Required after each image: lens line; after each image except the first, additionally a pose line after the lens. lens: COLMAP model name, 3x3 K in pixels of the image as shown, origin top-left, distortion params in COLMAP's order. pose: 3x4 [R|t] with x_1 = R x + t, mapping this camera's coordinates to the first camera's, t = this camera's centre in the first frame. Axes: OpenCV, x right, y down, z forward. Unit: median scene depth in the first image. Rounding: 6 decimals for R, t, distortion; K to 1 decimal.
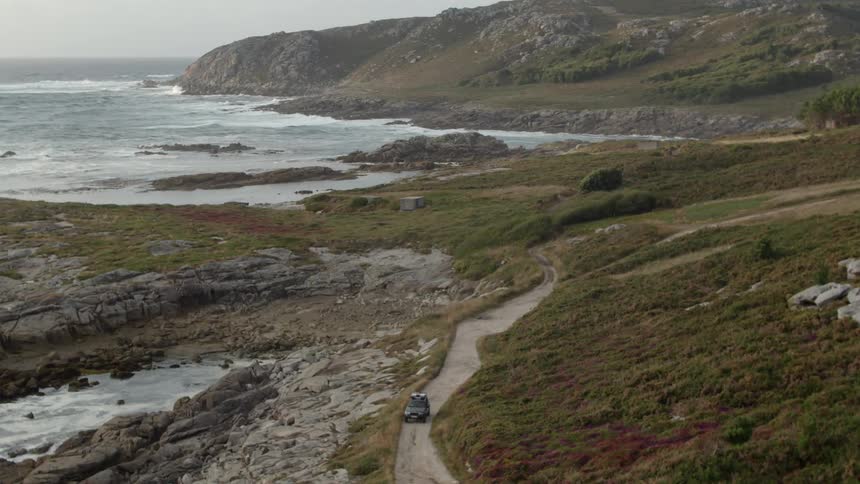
lens RADIAL K [[1506.4, 0, 430.3], [0, 1506.4, 243.1], [0, 0, 1]] dist [-0.065334, 0.000000]
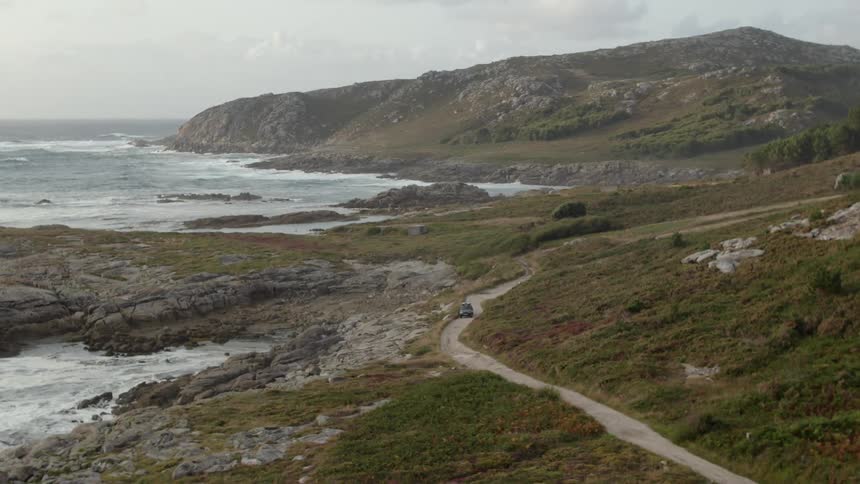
lens RADIAL K [[1506.4, 0, 429.8], [0, 1506.4, 240.9], [0, 0, 1]] dist [-0.065334, 0.000000]
pose [[0.999864, -0.002045, 0.016337, -0.023571], [0.002726, 0.999122, -0.041807, 0.036207], [-0.016238, 0.041846, 0.998992, -0.257245]]
